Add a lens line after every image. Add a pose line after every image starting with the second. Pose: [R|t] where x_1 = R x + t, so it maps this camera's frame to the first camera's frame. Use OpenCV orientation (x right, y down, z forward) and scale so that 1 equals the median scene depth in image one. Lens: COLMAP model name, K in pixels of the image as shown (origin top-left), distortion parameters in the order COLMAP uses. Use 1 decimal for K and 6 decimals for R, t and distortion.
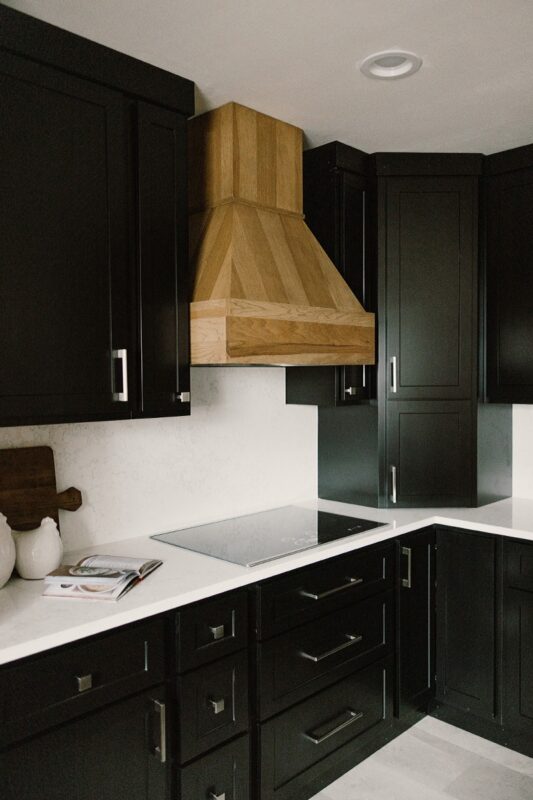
lens RADIAL K [[637.9, 0, 266.5], [0, 637.9, 400.0], [0, 0, 1]] dist [-0.005819, -0.002639]
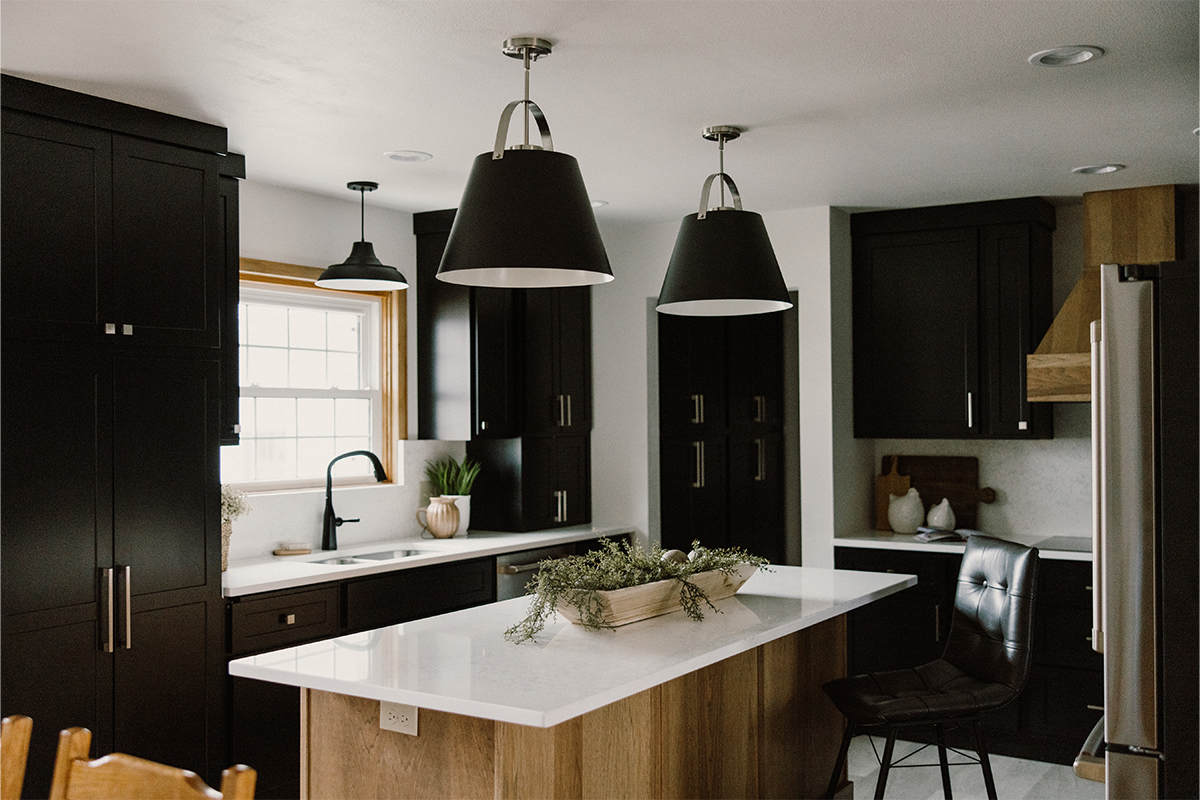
lens RADIAL K [[1188.7, 0, 600.0], [0, 1188.7, 400.0], [0, 0, 1]] dist [-0.006278, 0.004095]
pose [[0.214975, -0.006835, -0.976596, 2.041365], [-0.034227, 0.999308, -0.014528, 0.008272], [0.976020, 0.036549, 0.214592, -0.425789]]
